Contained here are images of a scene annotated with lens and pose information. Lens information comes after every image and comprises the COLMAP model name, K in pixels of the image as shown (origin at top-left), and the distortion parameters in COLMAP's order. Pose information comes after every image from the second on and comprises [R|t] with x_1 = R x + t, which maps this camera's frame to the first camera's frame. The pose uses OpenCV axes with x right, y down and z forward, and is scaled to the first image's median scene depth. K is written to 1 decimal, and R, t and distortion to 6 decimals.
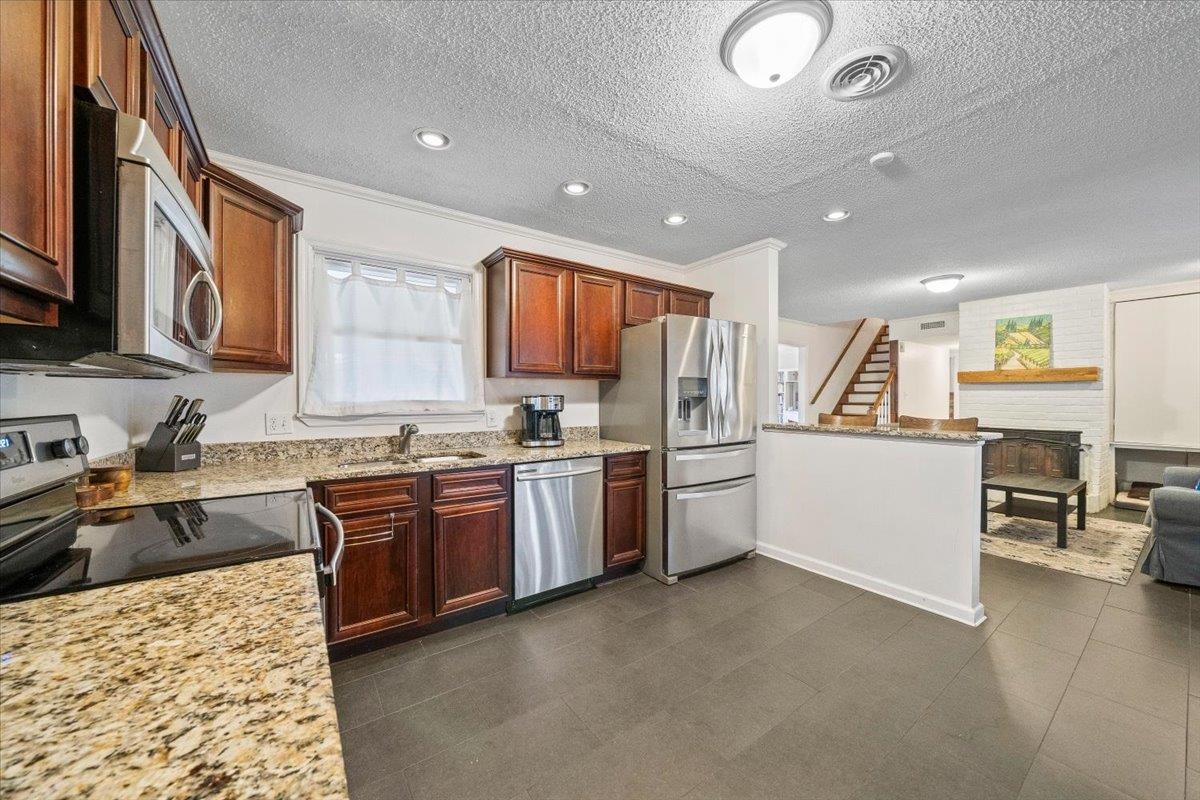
lens RADIAL K [[440.5, 0, 592.8], [0, 440.5, 402.8], [0, 0, 1]] dist [-0.003241, -0.000401]
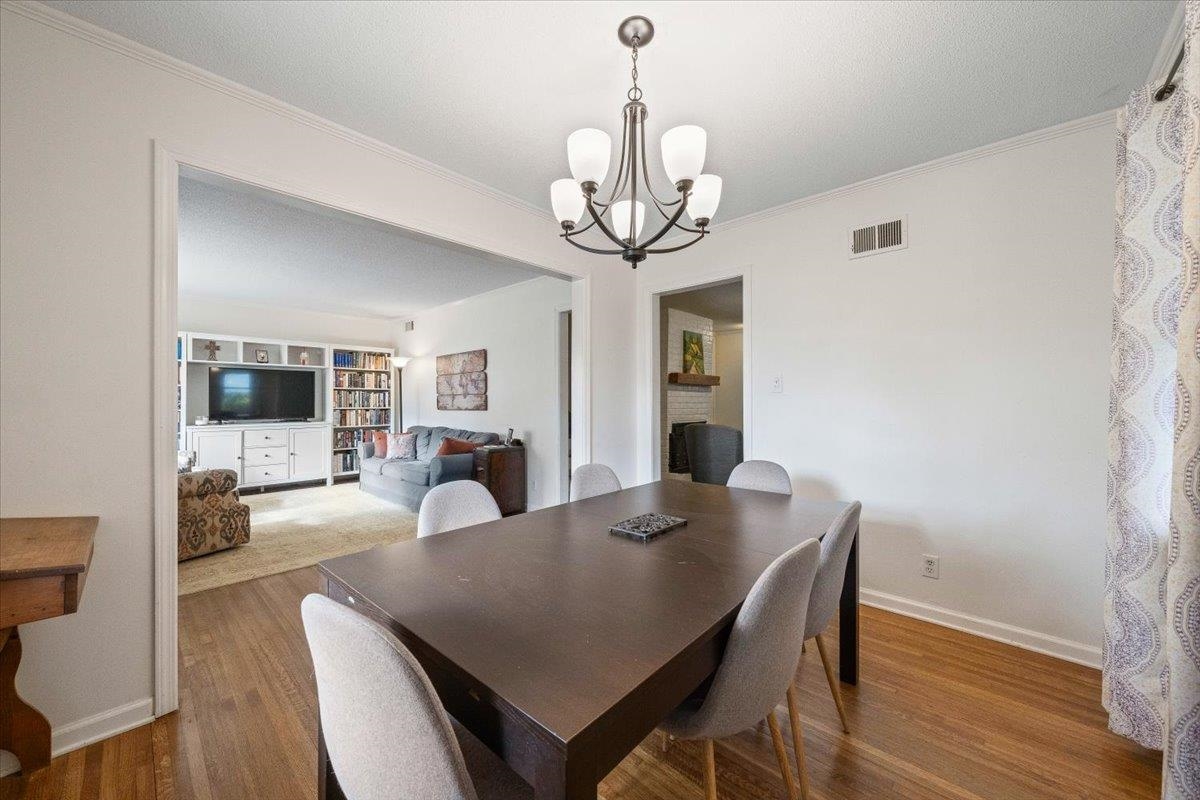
lens RADIAL K [[440.5, 0, 592.8], [0, 440.5, 402.8], [0, 0, 1]] dist [-0.003241, -0.000401]
pose [[-0.207465, -0.005675, 0.978226, -0.162031], [0.017973, 0.999792, 0.009612, -0.015122], [-0.978077, 0.019576, -0.207320, 1.532623]]
